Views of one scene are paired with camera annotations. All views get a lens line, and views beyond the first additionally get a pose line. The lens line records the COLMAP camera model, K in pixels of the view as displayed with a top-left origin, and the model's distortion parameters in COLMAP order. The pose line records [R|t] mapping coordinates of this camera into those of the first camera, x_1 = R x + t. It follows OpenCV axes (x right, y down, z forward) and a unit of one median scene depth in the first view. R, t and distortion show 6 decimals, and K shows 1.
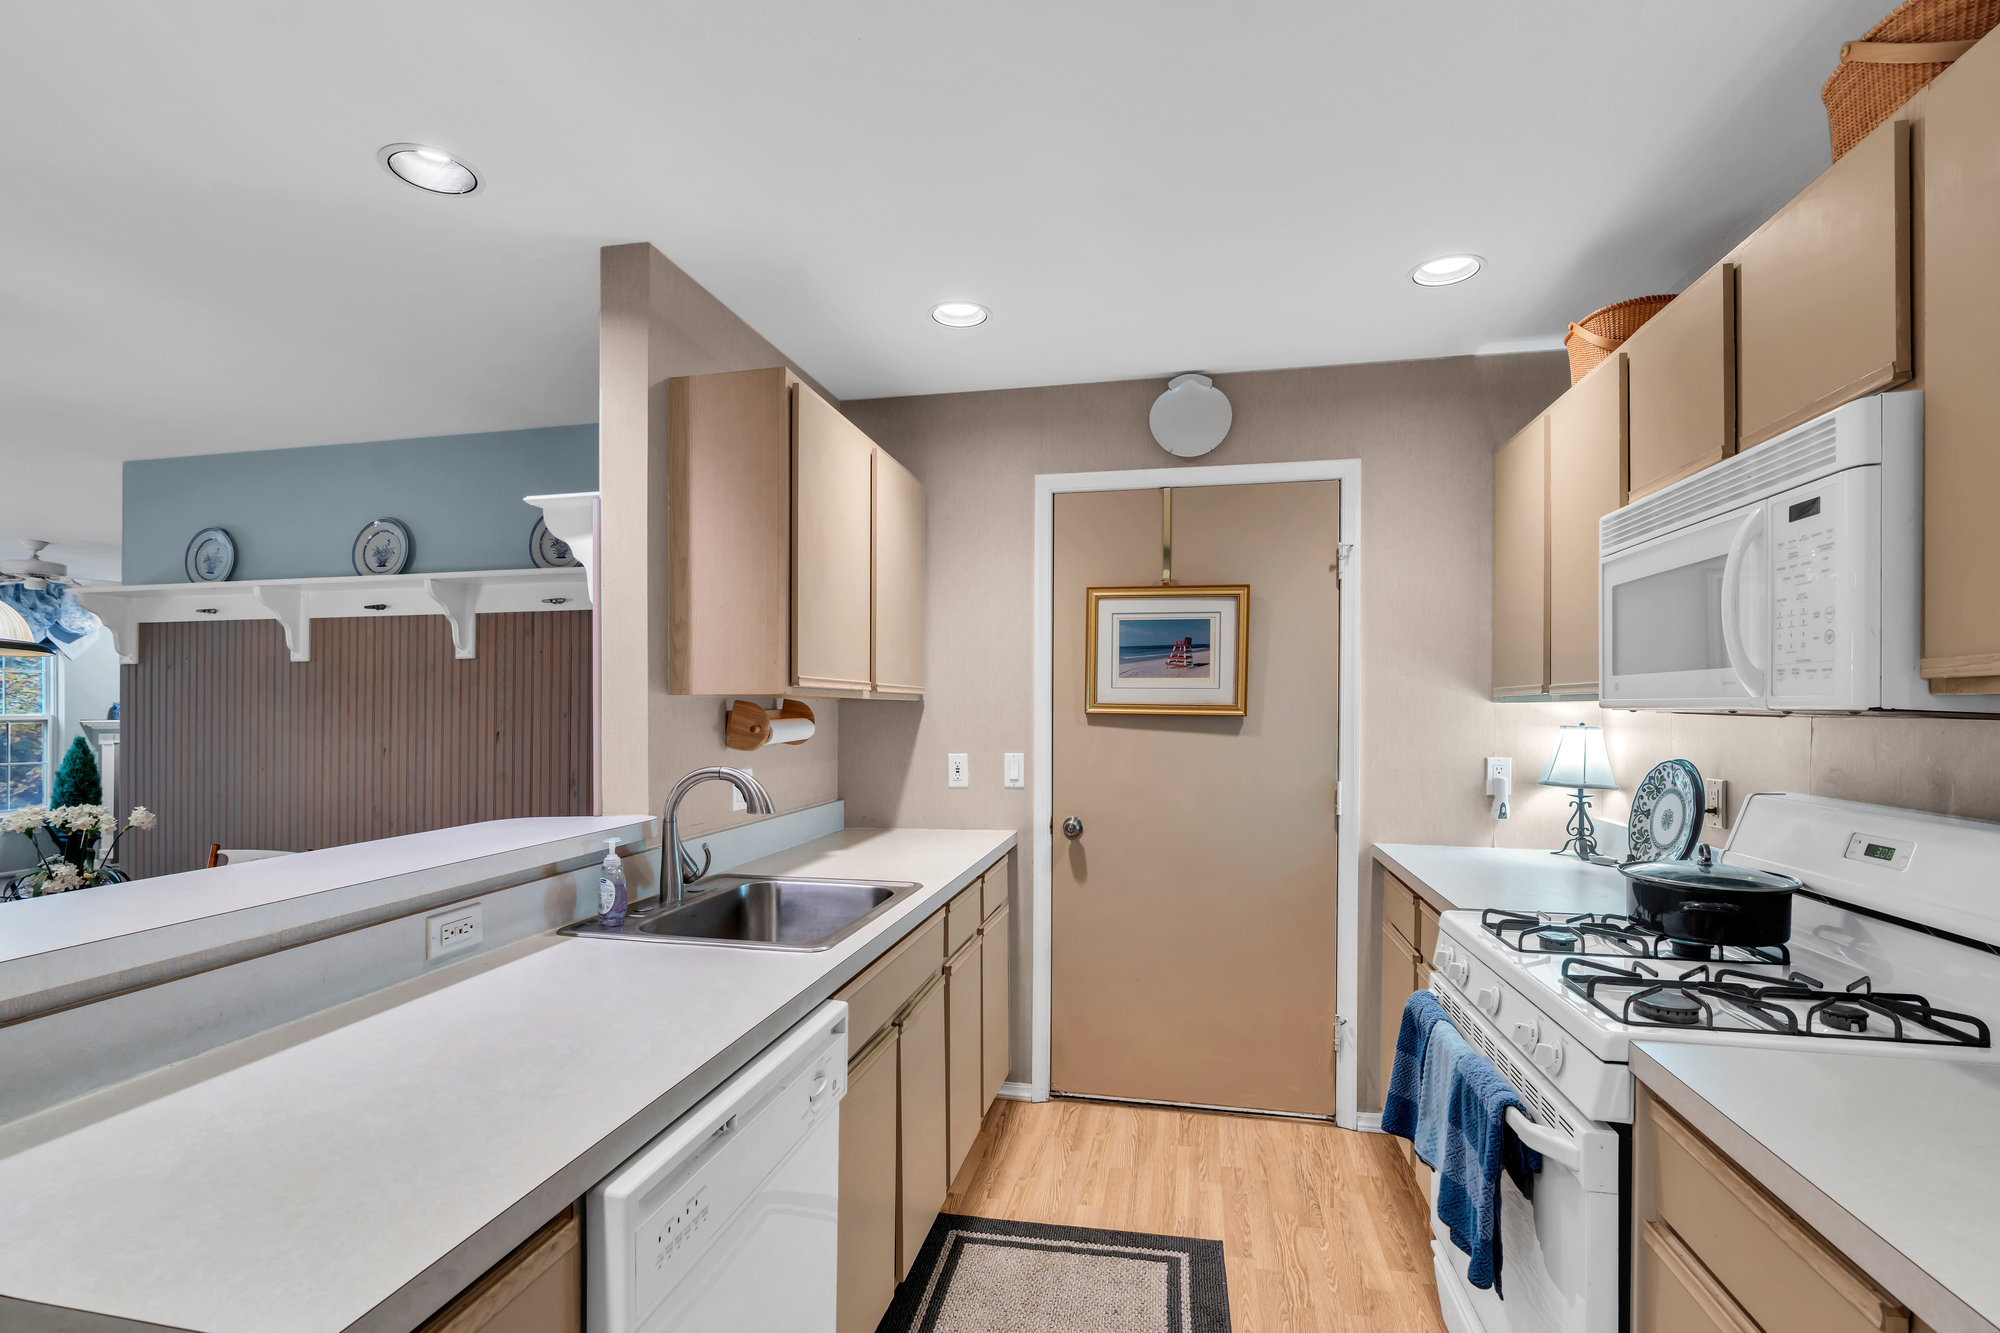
lens RADIAL K [[901.2, 0, 993.5], [0, 901.2, 711.6], [0, 0, 1]] dist [-0.007012, 0.001010]
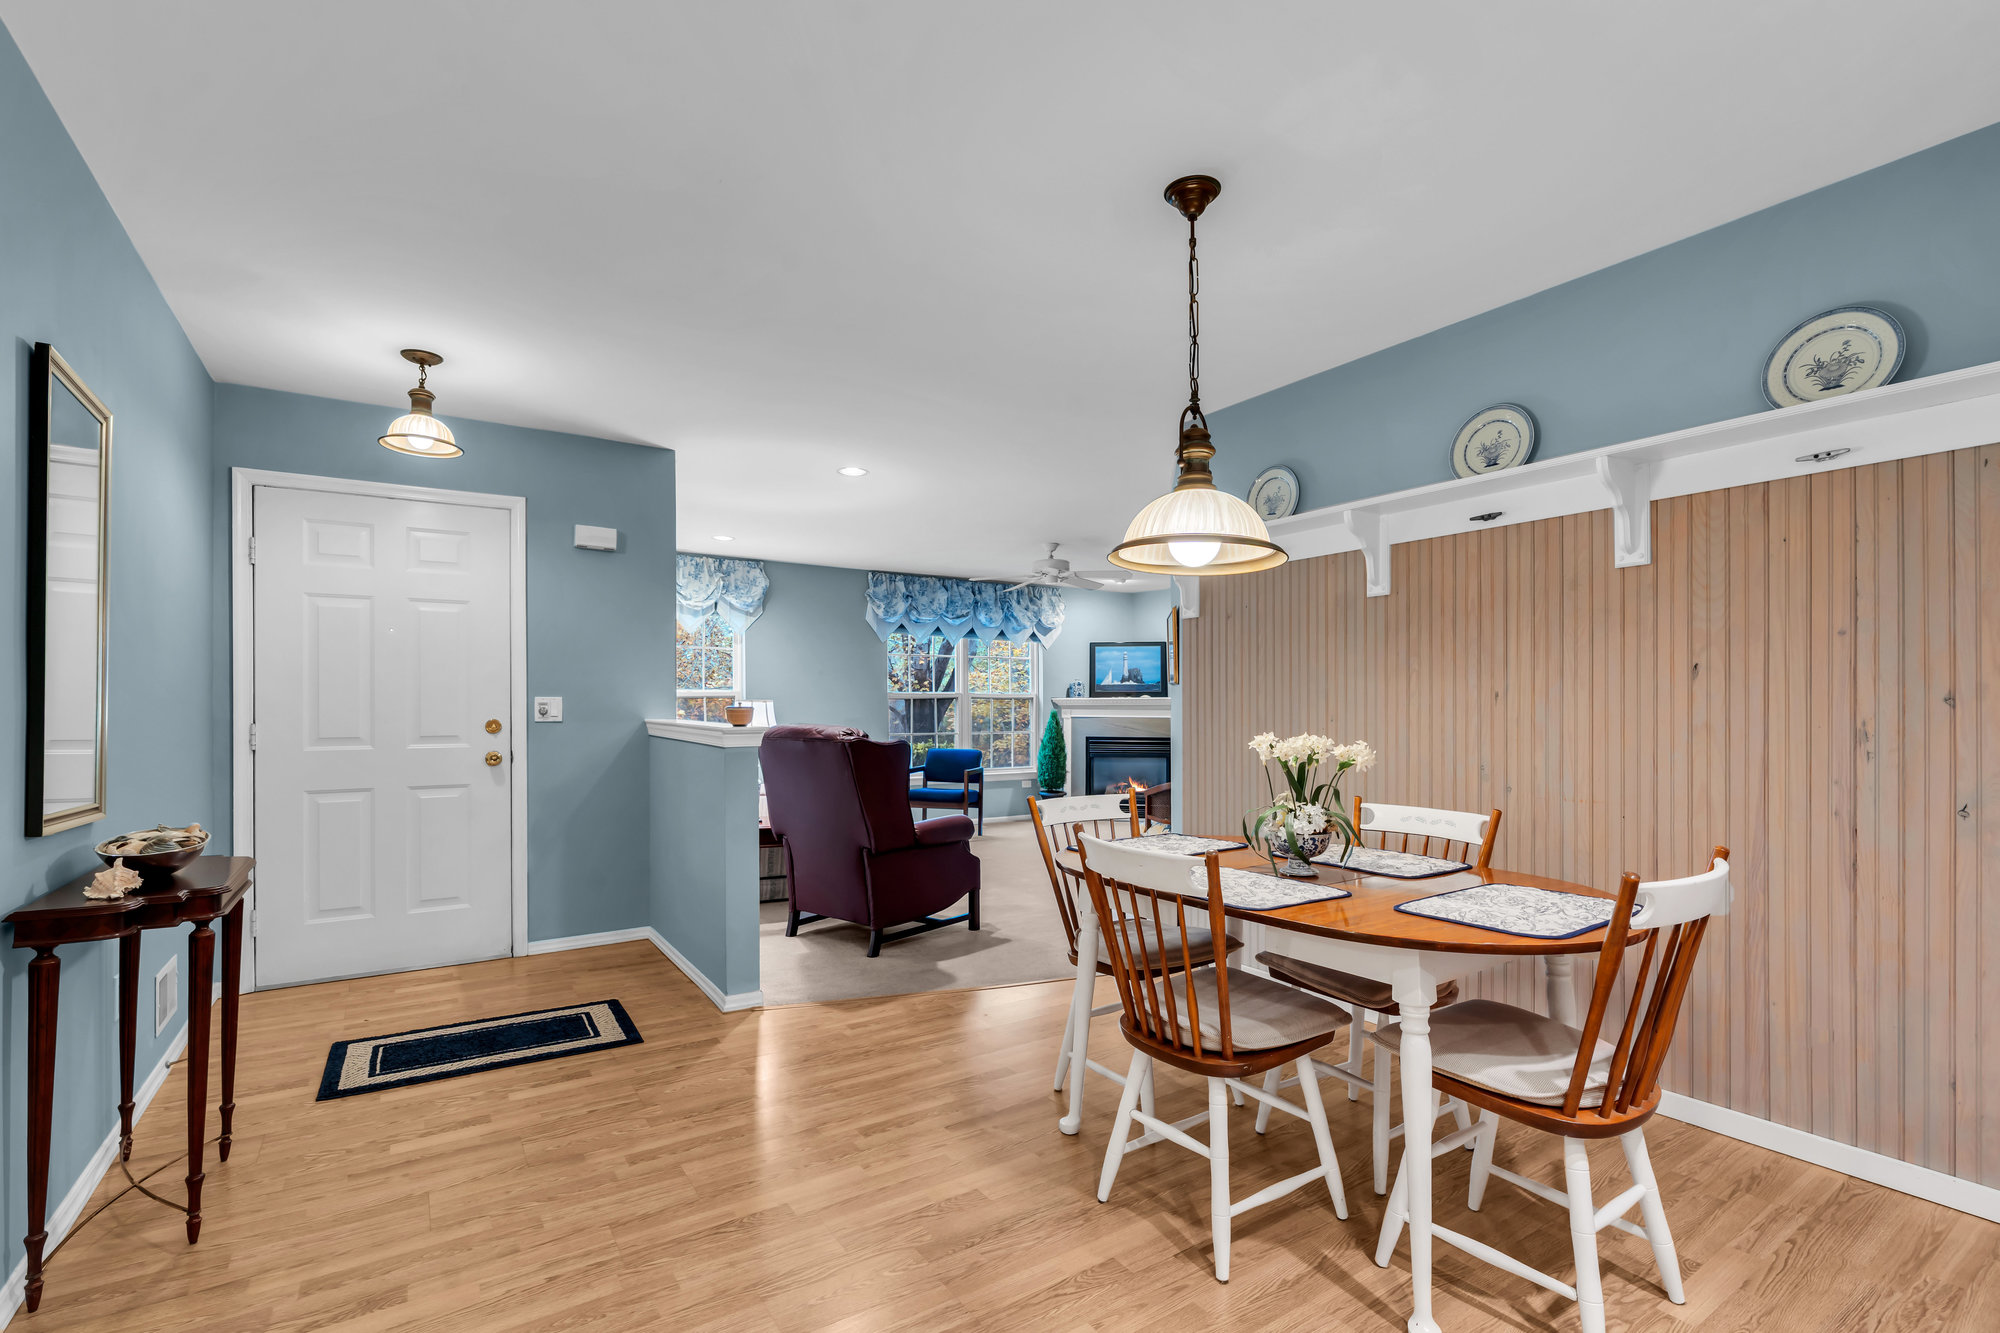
lens RADIAL K [[901.2, 0, 993.5], [0, 901.2, 711.6], [0, 0, 1]] dist [-0.007012, 0.001010]
pose [[0.713197, -0.000834, -0.700963, -0.452279], [0.003516, 0.999991, 0.002388, 0.055513], [0.700955, -0.004168, 0.713194, 0.124777]]
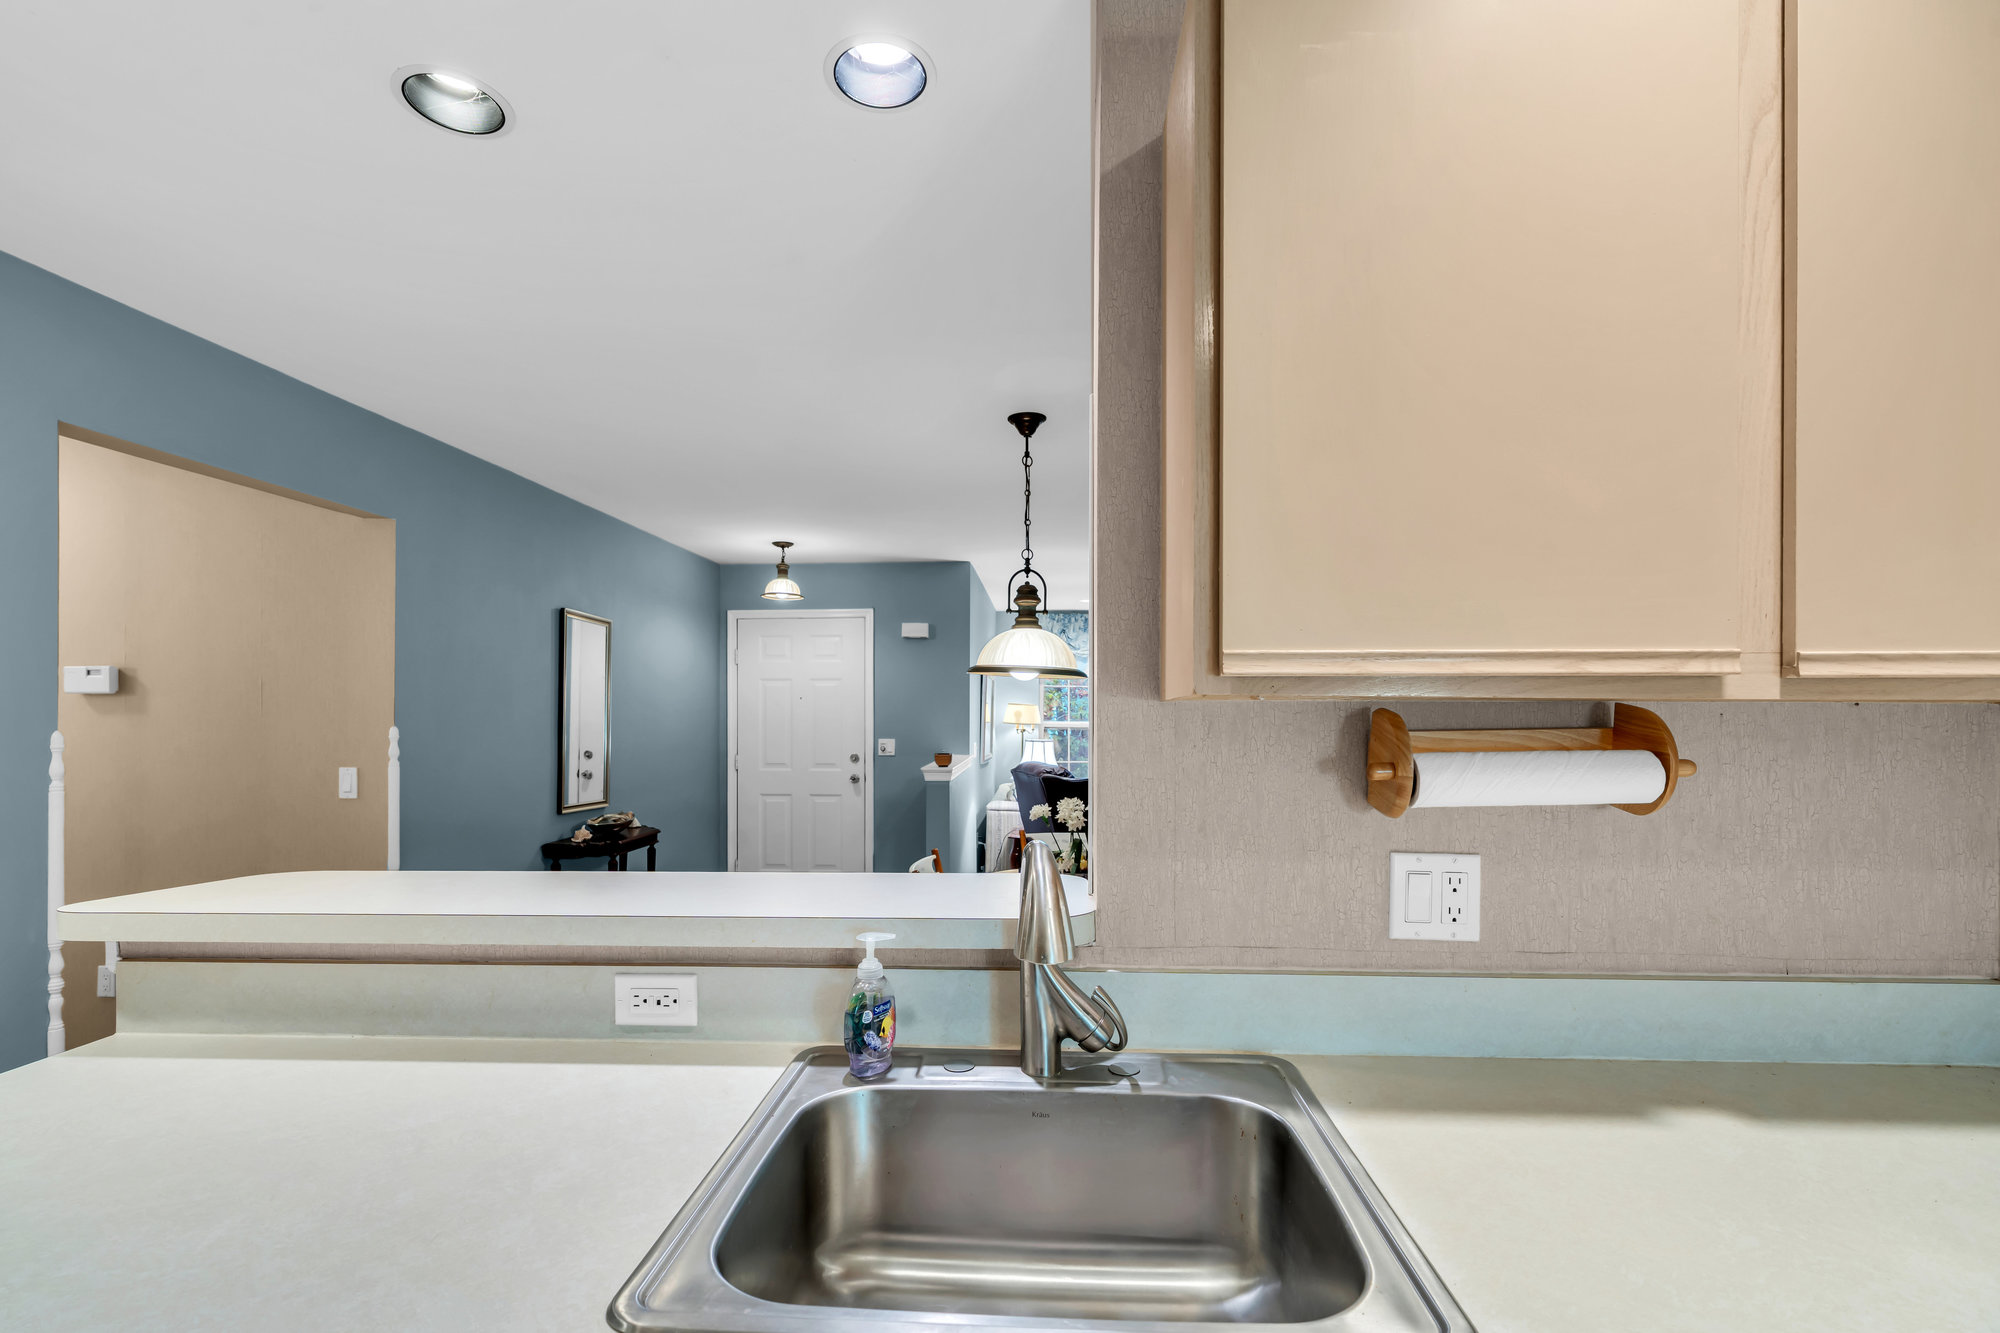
lens RADIAL K [[901.2, 0, 993.5], [0, 901.2, 711.6], [0, 0, 1]] dist [-0.007012, 0.001010]
pose [[0.151234, -0.007727, -0.988468, 0.109490], [-0.001513, 0.999966, -0.008049, -0.004729], [0.988497, 0.002713, 0.151218, 0.507390]]
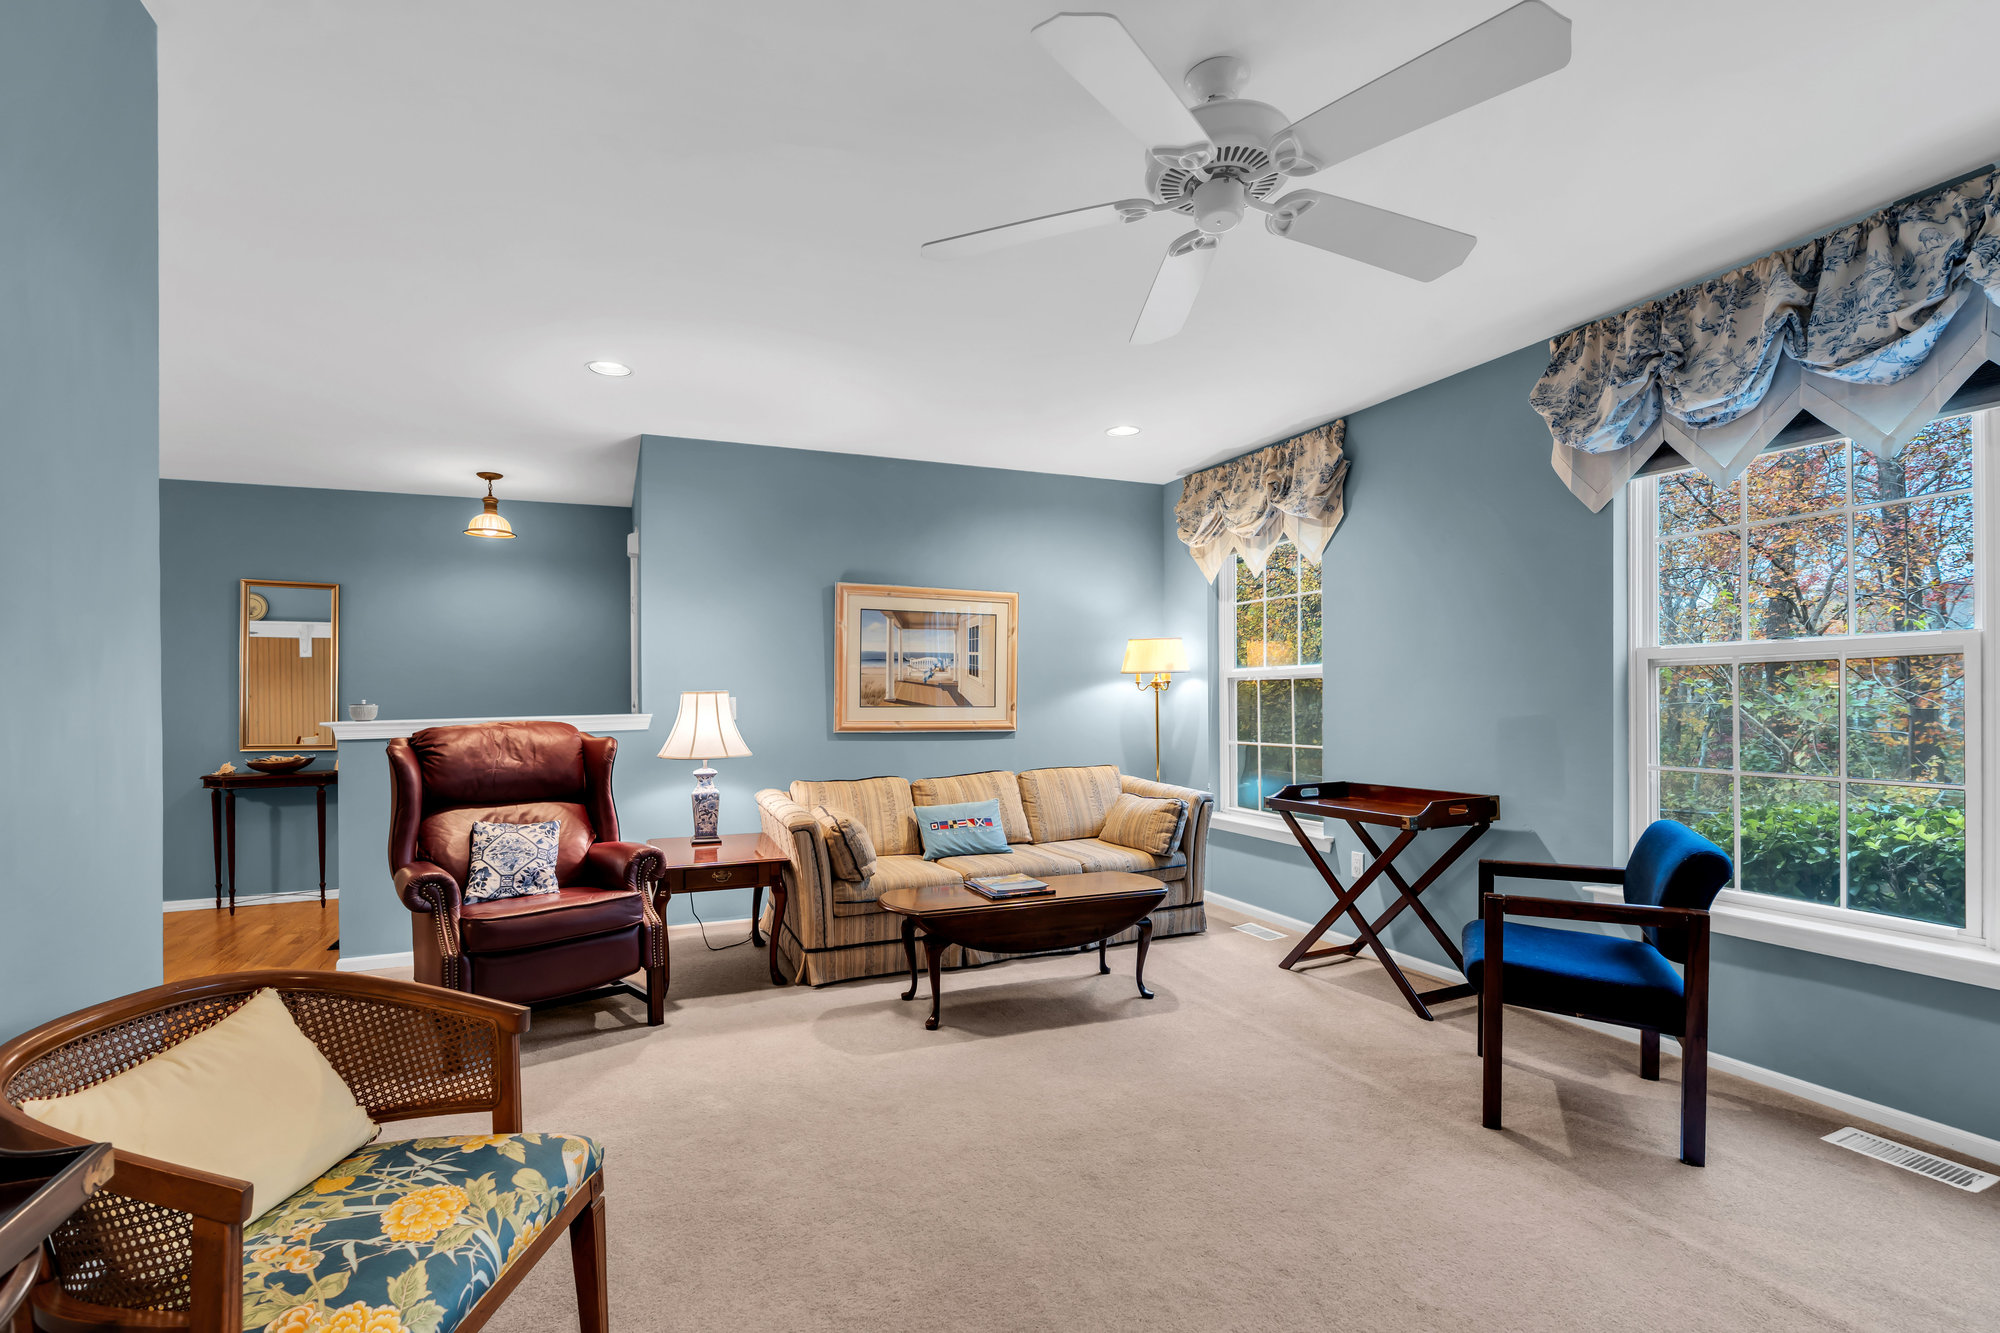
lens RADIAL K [[912.9, 0, 989.7], [0, 912.9, 709.1], [0, 0, 1]] dist [0.000635, 0.000917]
pose [[-0.822527, 0.009760, -0.568643, -1.362341], [0.005757, 0.999944, 0.008836, 0.055804], [0.568697, 0.003994, -0.822537, 2.053553]]
